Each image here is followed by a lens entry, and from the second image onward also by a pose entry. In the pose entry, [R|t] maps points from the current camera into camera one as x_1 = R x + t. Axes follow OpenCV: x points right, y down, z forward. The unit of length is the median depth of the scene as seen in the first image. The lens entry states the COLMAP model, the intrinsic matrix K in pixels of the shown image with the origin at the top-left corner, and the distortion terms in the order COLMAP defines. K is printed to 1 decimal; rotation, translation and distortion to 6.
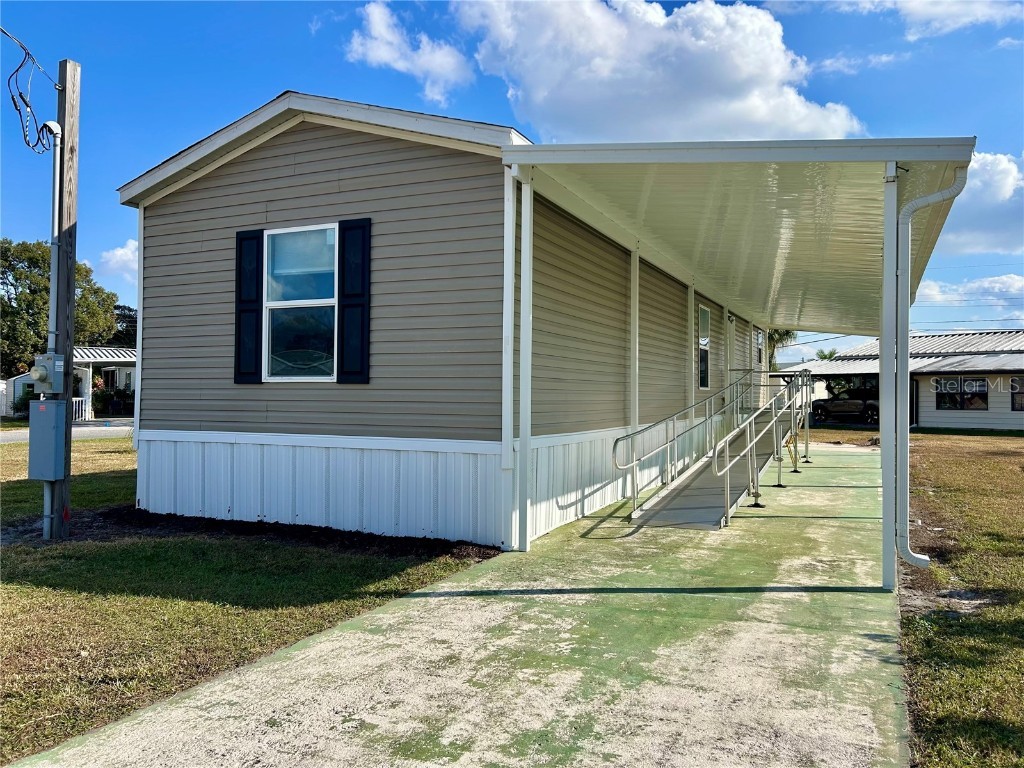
lens RADIAL K [[770.9, 0, 511.5], [0, 770.9, 377.0], [0, 0, 1]] dist [0.036938, -0.025040]
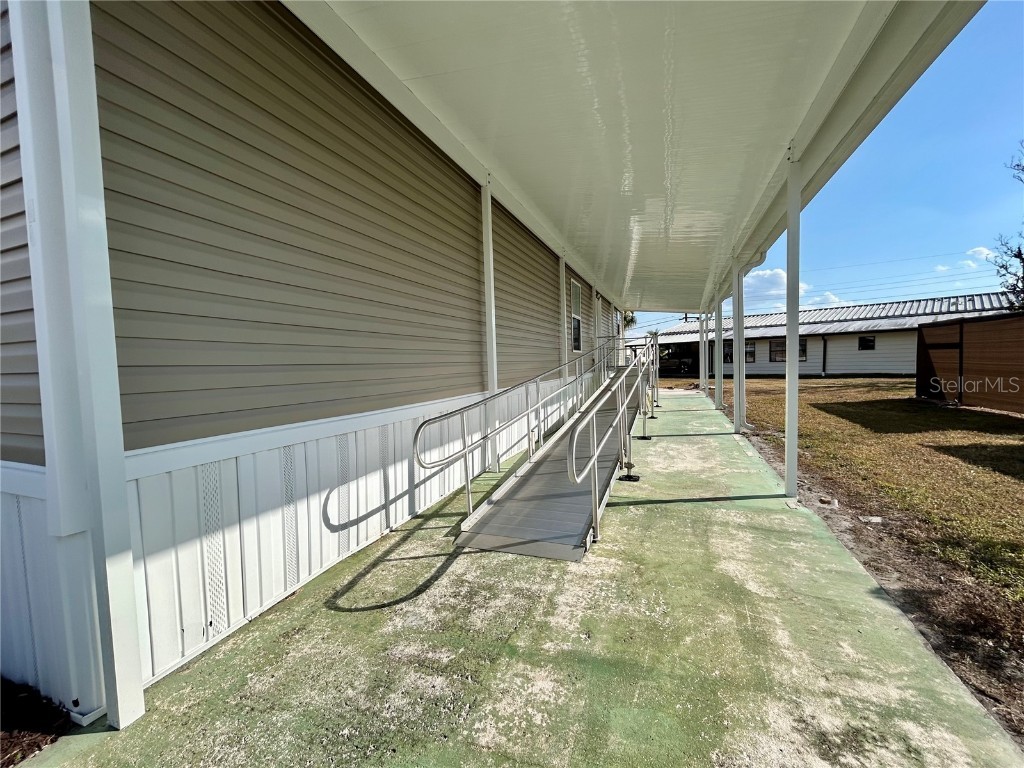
lens RADIAL K [[417.8, 0, 511.5], [0, 417.8, 387.7], [0, 0, 1]] dist [-0.005240, 0.003880]
pose [[0.996912, -0.039870, 0.067657, 0.185567], [0.034271, 0.996043, 0.081997, 0.027126], [-0.070658, -0.079425, 0.994333, 0.652517]]
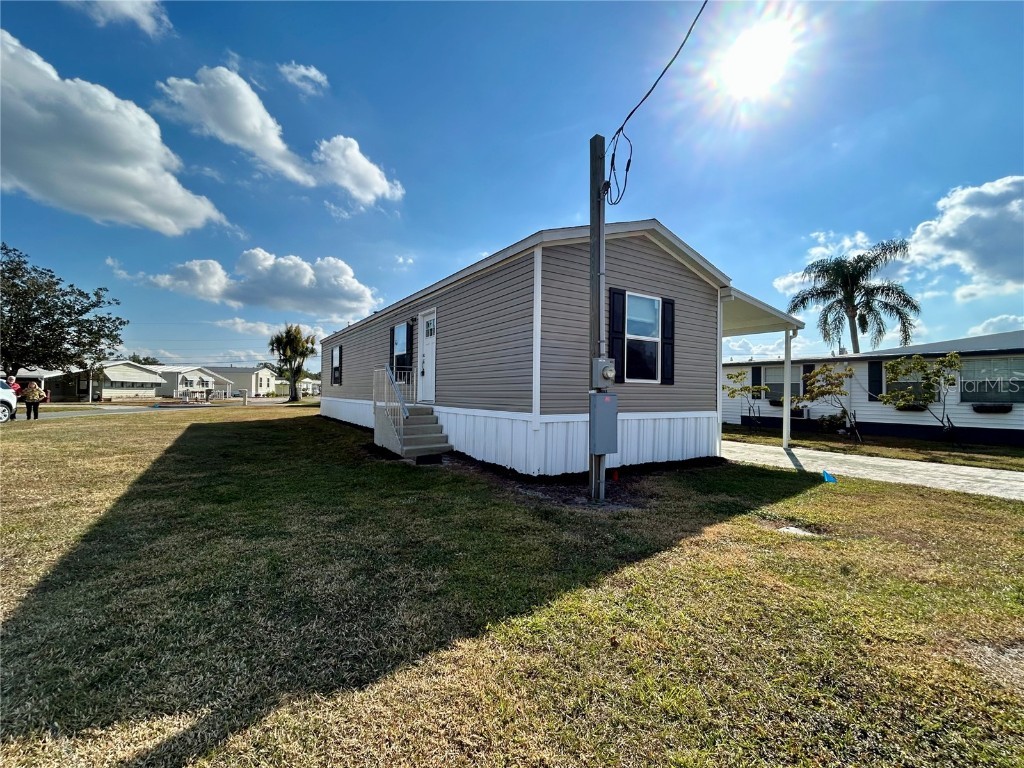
lens RADIAL K [[451.2, 0, 521.0], [0, 451.2, 391.2], [0, 0, 1]] dist [0.000278, -0.000195]
pose [[0.510286, 0.007435, 0.859973, -1.294804], [-0.028728, 0.999552, 0.008404, 0.025238], [-0.859525, -0.028994, 0.510271, 0.707054]]
